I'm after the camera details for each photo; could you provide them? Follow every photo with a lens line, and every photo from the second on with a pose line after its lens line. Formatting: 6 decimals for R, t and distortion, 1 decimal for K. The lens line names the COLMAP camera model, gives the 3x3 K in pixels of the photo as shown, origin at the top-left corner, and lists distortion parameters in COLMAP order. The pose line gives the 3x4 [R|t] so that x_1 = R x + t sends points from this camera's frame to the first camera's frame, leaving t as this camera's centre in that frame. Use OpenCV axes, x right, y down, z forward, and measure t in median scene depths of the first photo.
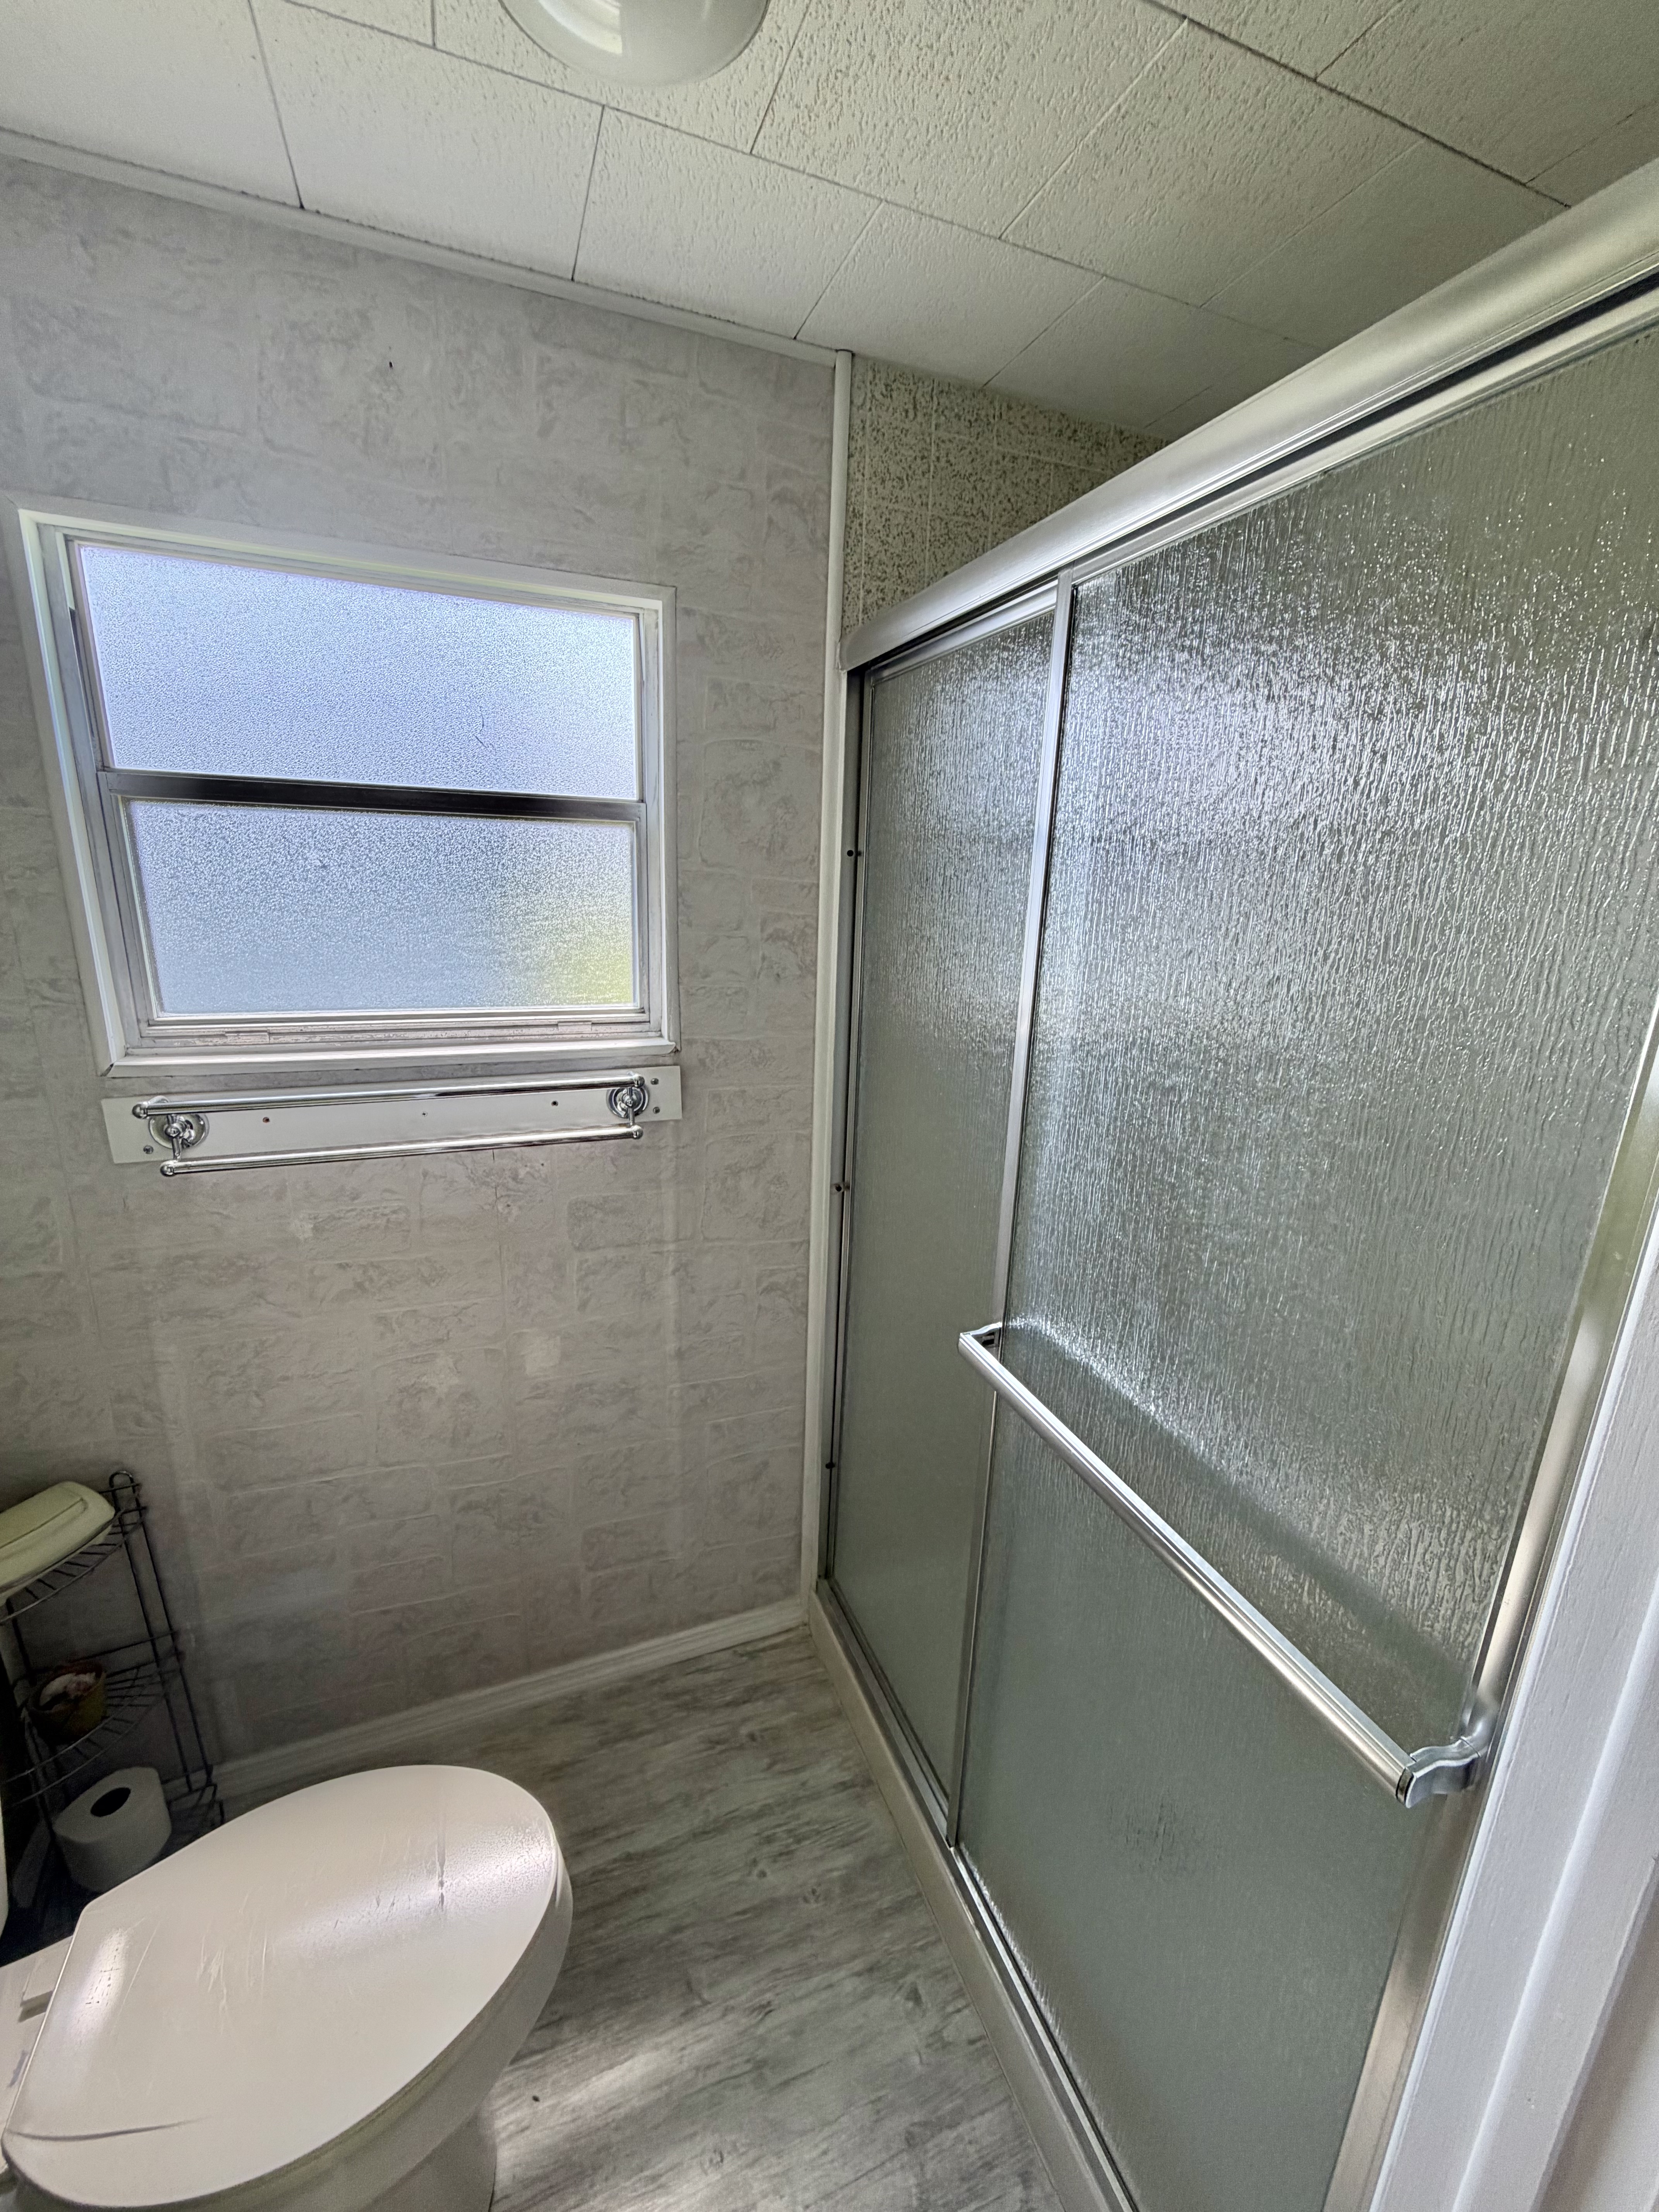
lens RADIAL K [[884.1, 0, 827.1], [0, 884.1, 1106.5], [0, 0, 1]] dist [0.001342, 0.000115]
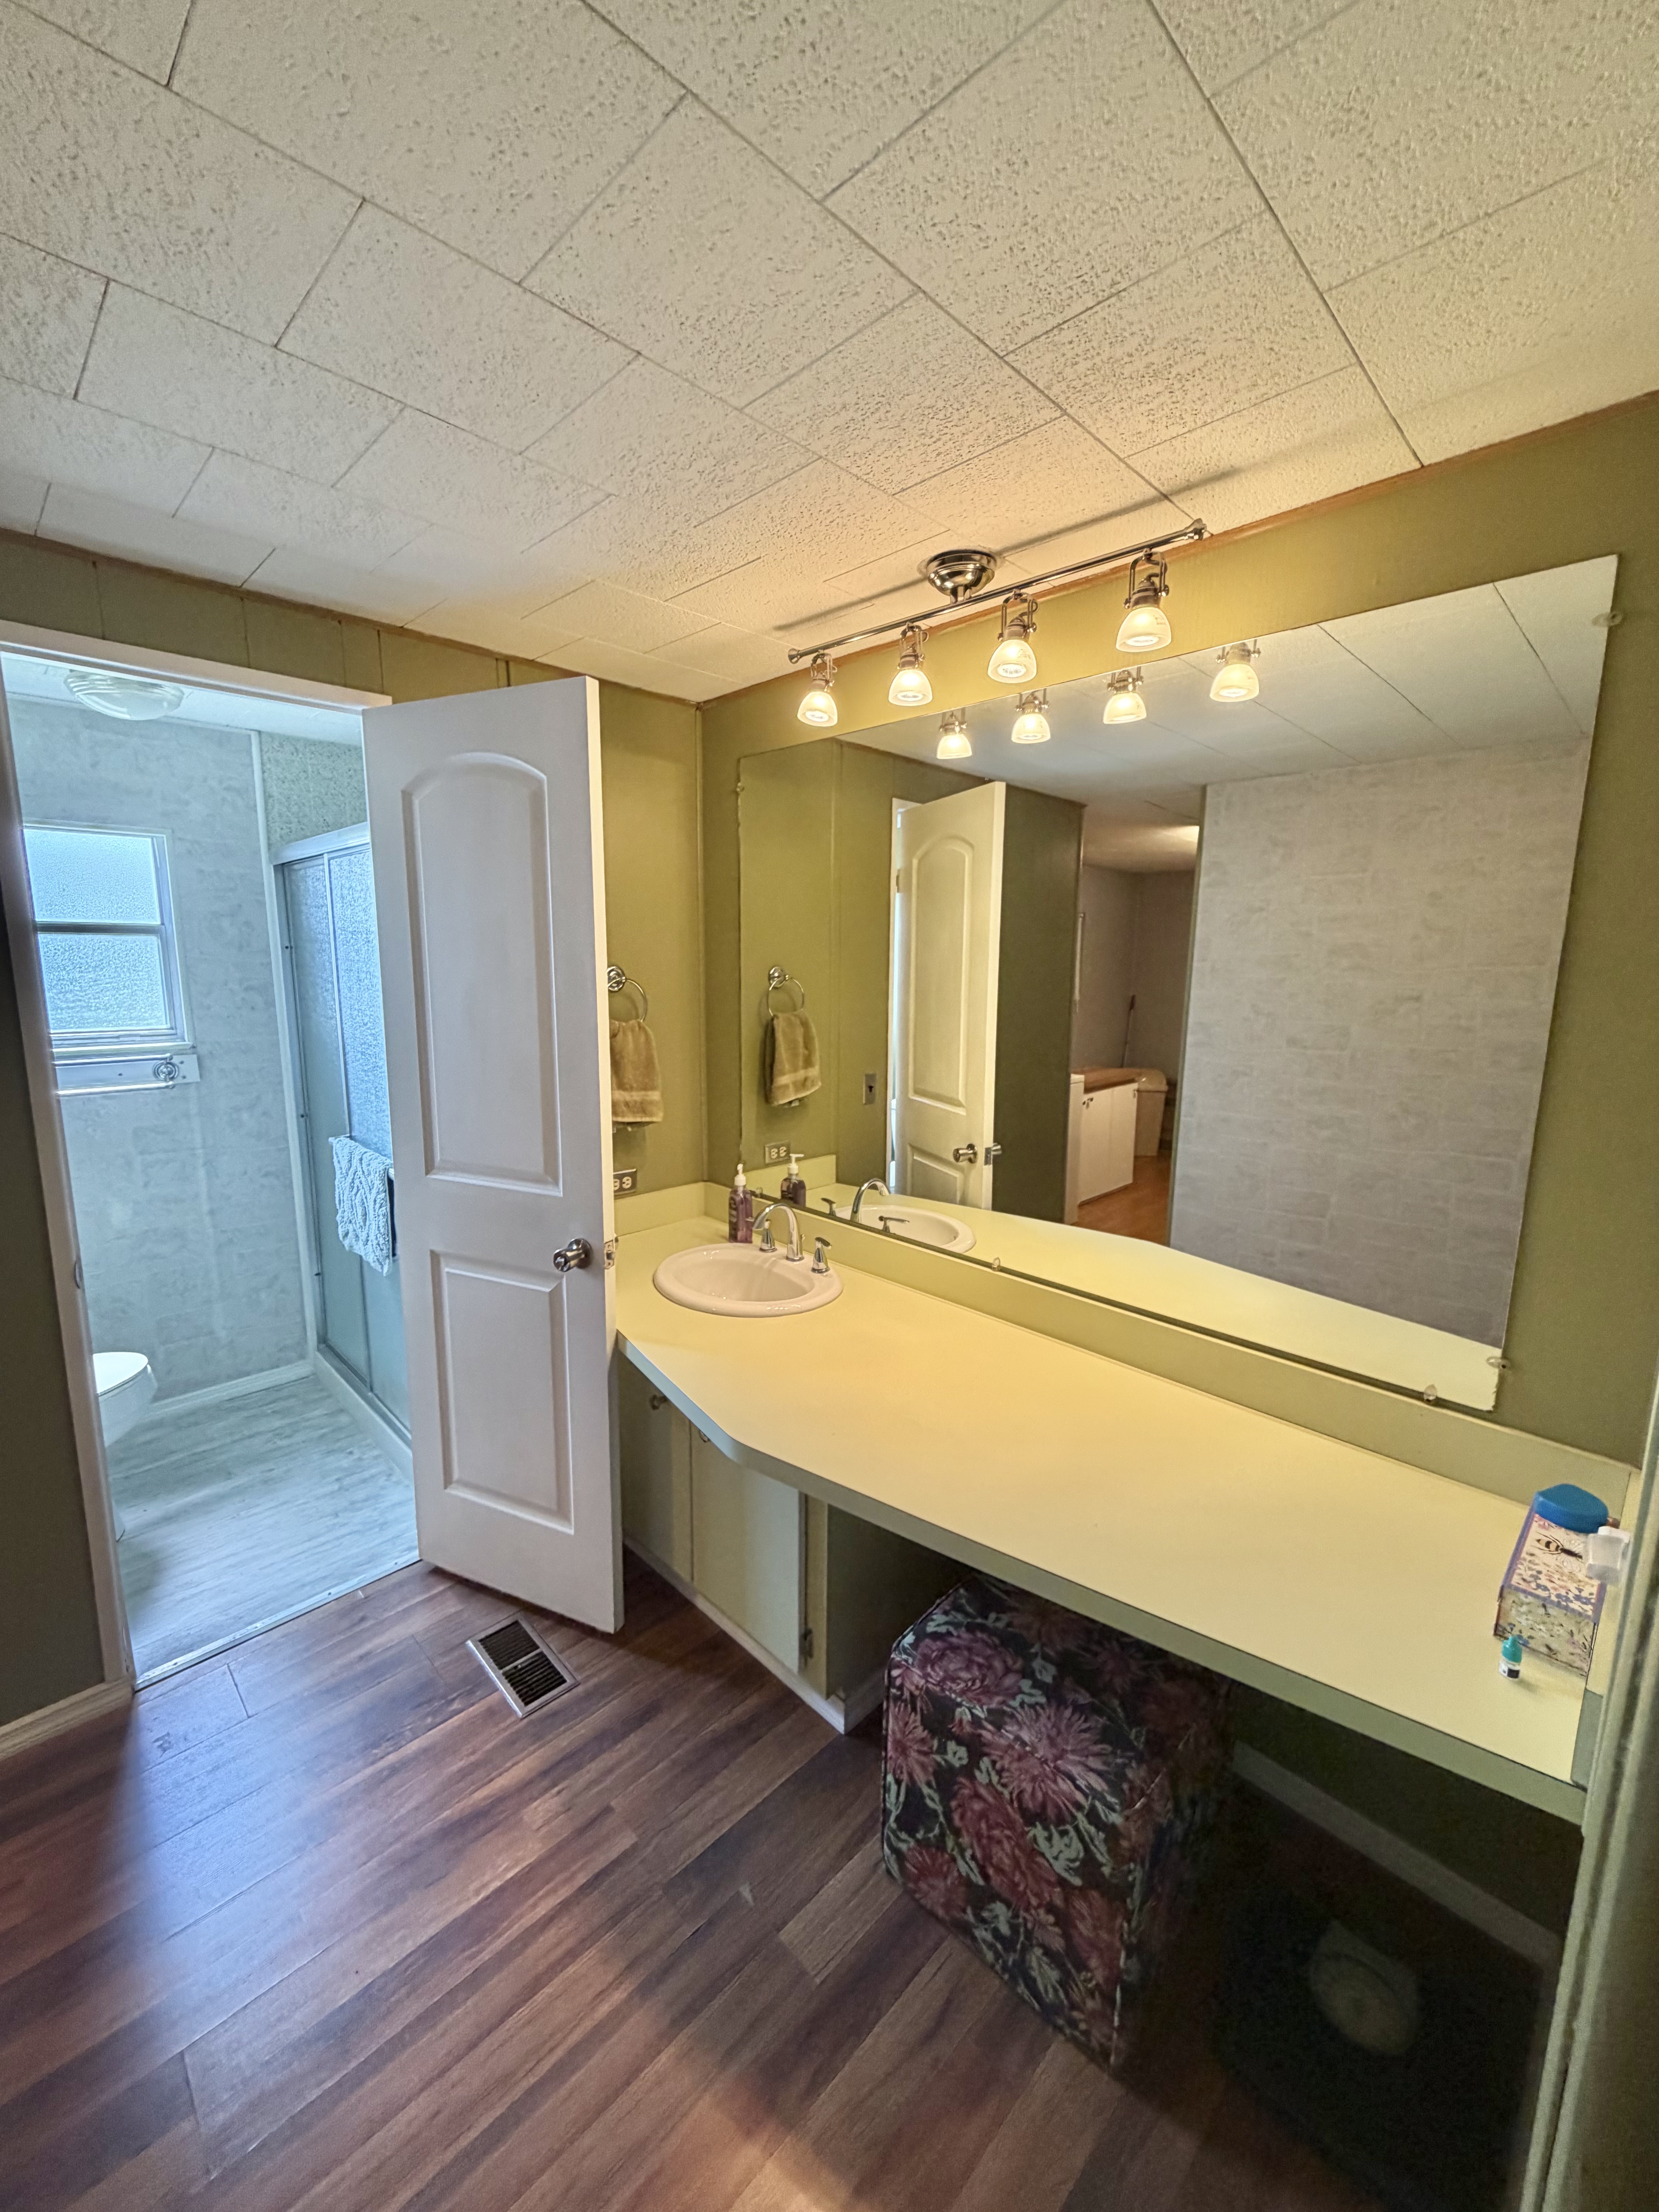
lens RADIAL K [[884.1, 0, 833.9], [0, 884.1, 1107.2], [0, 0, 1]] dist [0.001342, 0.000115]
pose [[0.918995, -0.086916, 0.384569, 0.363567], [0.117608, 0.991424, -0.056975, 0.343221], [-0.376319, 0.097588, 0.921336, -1.314949]]
